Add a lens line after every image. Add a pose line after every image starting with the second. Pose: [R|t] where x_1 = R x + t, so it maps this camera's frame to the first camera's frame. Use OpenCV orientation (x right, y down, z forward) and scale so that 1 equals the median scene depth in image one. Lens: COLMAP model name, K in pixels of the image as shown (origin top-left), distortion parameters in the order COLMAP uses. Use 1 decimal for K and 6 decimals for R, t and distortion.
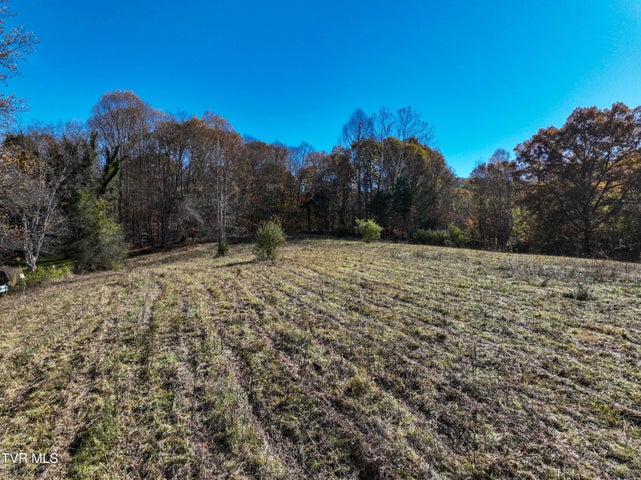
lens RADIAL K [[449.8, 0, 320.4], [0, 449.8, 238.4], [0, 0, 1]] dist [-0.001739, 0.017525]
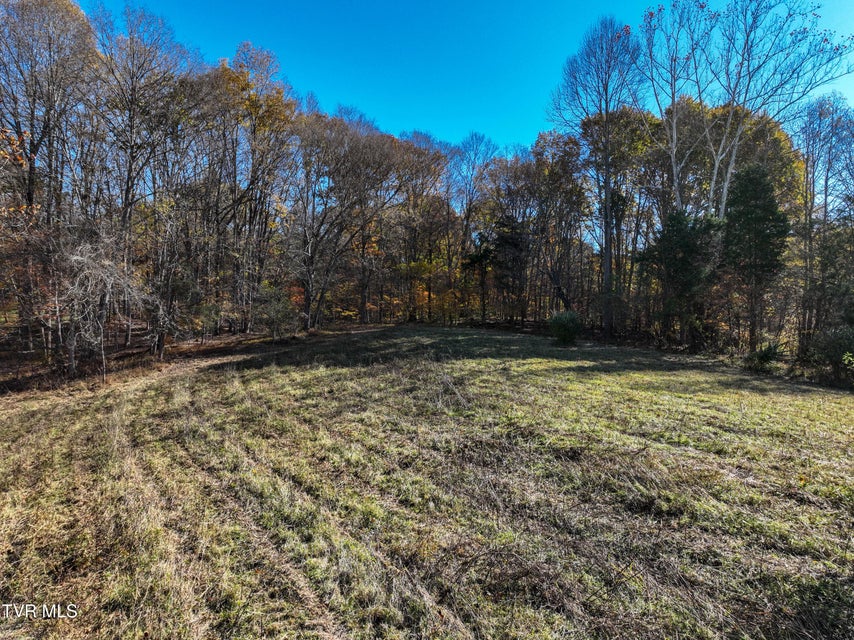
lens RADIAL K [[599.2, 0, 429.5], [0, 599.2, 319.8], [0, 0, 1]] dist [-0.001739, 0.017525]
pose [[0.991053, -0.003122, -0.133429, -0.000097], [0.002155, 0.999970, -0.007386, -0.014352], [0.133448, 0.007032, 0.991031, 0.400154]]
